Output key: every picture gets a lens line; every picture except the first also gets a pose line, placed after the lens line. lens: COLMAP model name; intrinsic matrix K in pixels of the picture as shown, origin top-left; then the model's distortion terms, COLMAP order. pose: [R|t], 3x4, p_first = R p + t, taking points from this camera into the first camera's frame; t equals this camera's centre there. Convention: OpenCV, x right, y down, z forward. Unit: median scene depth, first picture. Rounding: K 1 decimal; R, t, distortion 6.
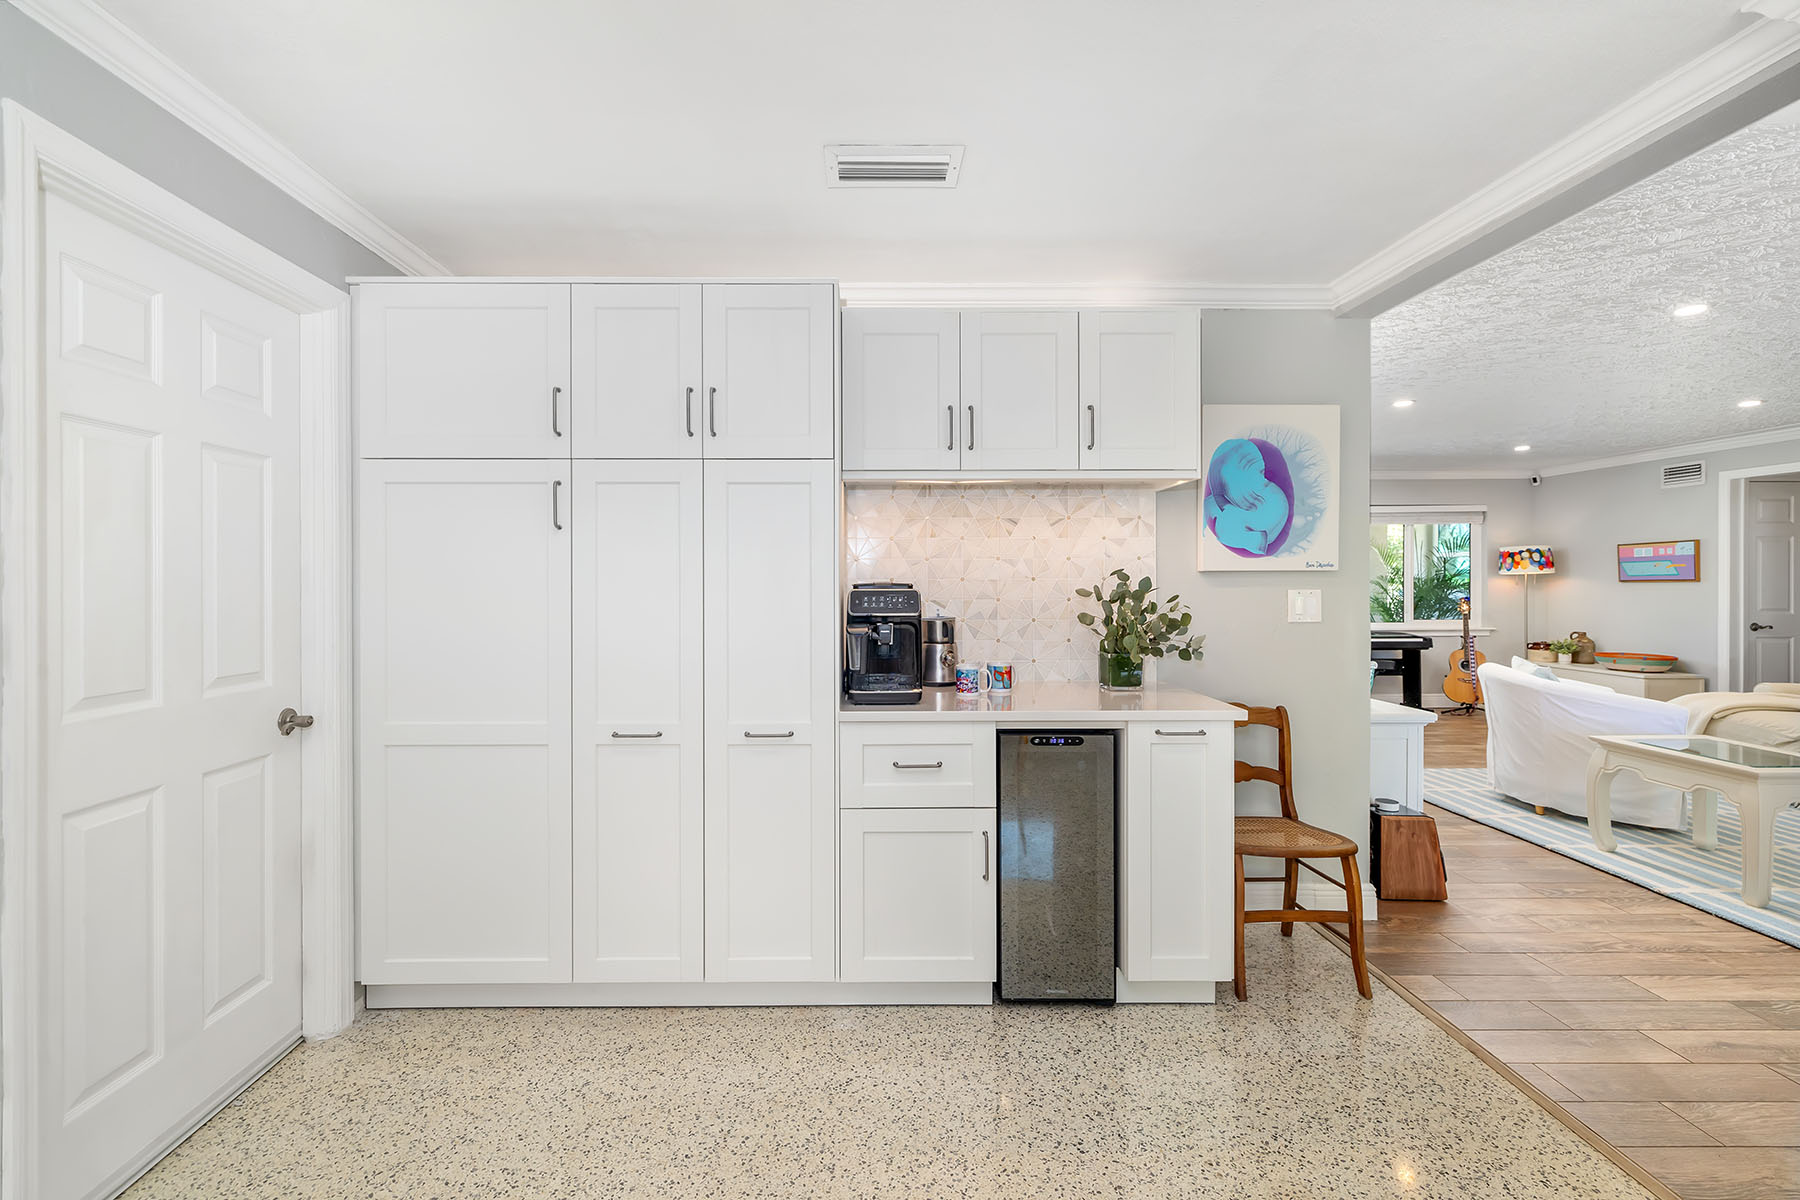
lens RADIAL K [[777.3, 0, 869.1], [0, 777.3, 583.1], [0, 0, 1]] dist [-0.000679, 0.000103]
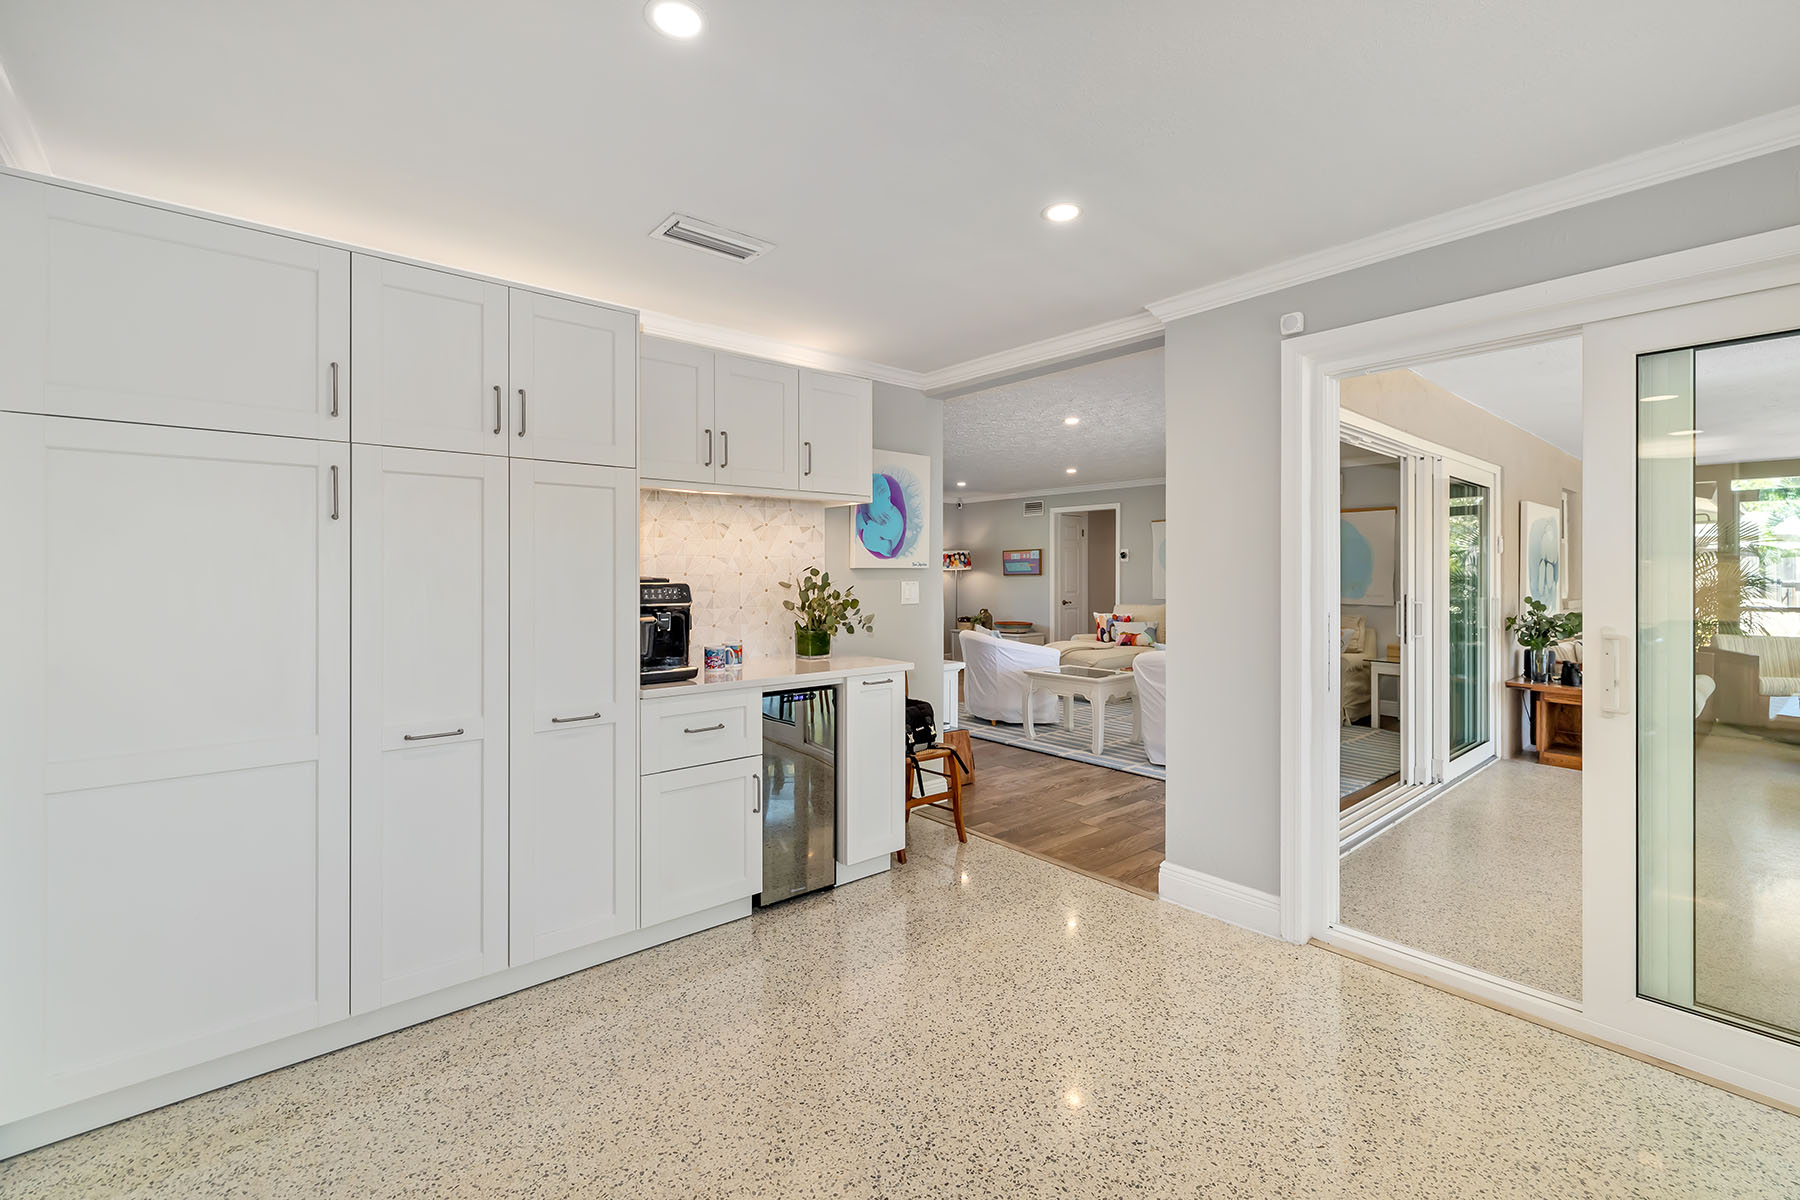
lens RADIAL K [[765.2, 0, 924.9], [0, 765.2, 570.5], [0, 0, 1]] dist [0.001413, 0.000184]
pose [[0.755730, 0.003343, 0.654875, -0.331560], [0.001888, 0.999972, -0.007283, -0.001350], [-0.654881, 0.006741, 0.755702, -0.088285]]
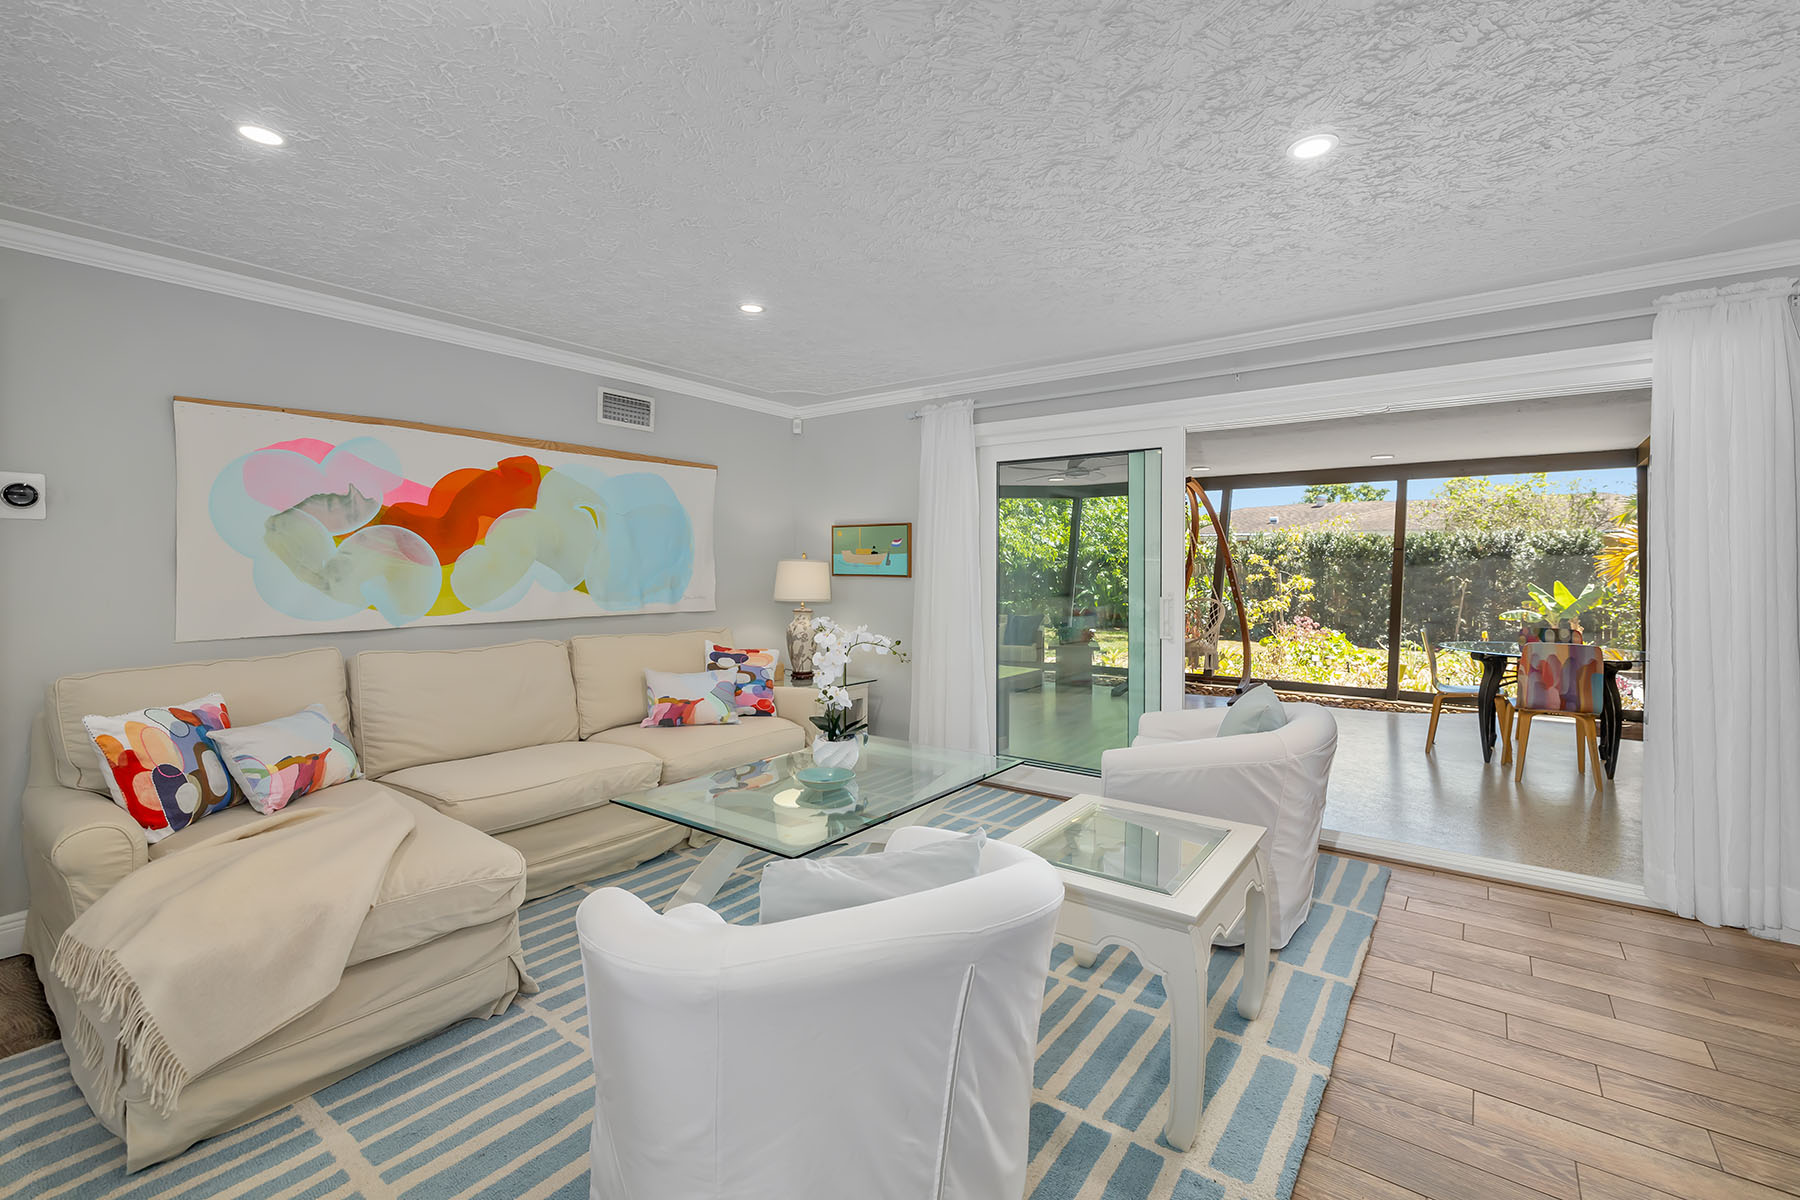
lens RADIAL K [[776.9, 0, 935.1], [0, 776.9, 565.4], [0, 0, 1]] dist [0.000232, 0.000308]
pose [[-0.805369, -0.000547, 0.592774, 0.991710], [0.002693, 0.999986, 0.004582, -0.007208], [-0.592768, 0.005286, -0.805356, 1.831515]]
